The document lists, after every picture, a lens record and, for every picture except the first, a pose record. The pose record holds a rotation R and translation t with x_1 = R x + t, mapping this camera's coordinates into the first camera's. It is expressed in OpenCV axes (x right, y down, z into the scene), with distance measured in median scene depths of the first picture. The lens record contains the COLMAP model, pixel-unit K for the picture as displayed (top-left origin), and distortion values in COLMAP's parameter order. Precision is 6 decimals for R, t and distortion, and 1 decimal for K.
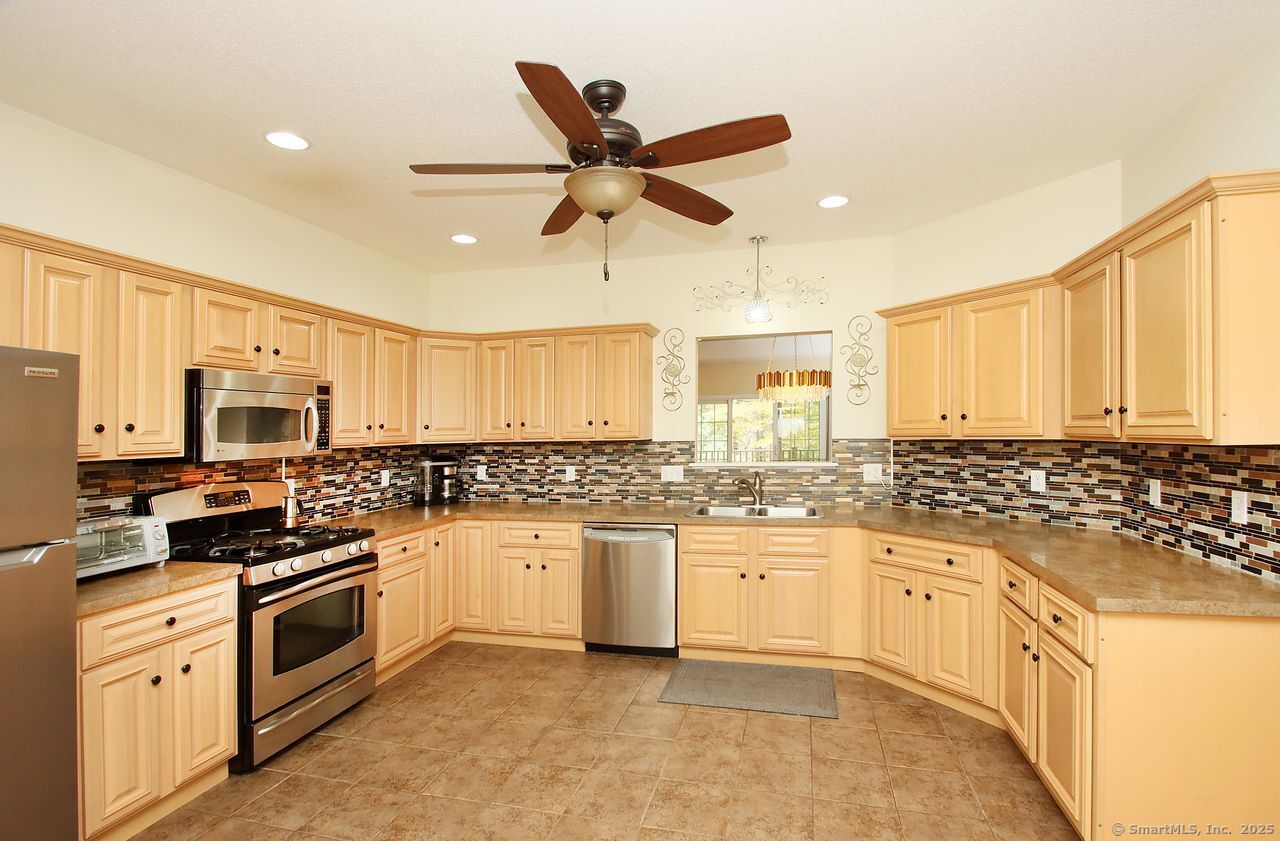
lens RADIAL K [[702.6, 0, 686.4], [0, 702.6, 431.2], [0, 0, 1]] dist [0.004794, -0.006337]
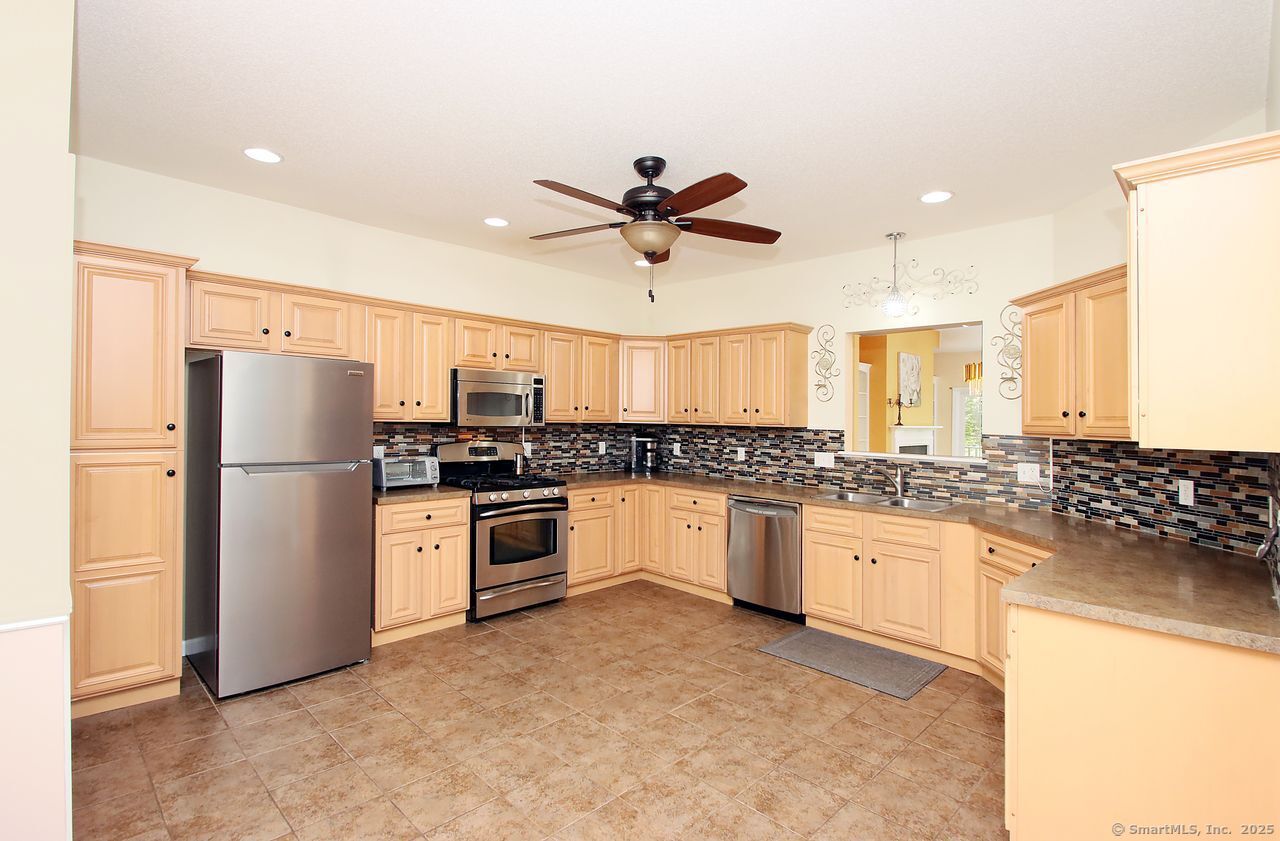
lens RADIAL K [[702.6, 0, 570.8], [0, 702.6, 439.8], [0, 0, 1]] dist [0.004794, -0.006337]
pose [[0.804992, 0.054341, -0.590792, 0.370177], [-0.037045, 0.998457, 0.041361, -0.000704], [0.592128, -0.011410, 0.805763, -0.117219]]
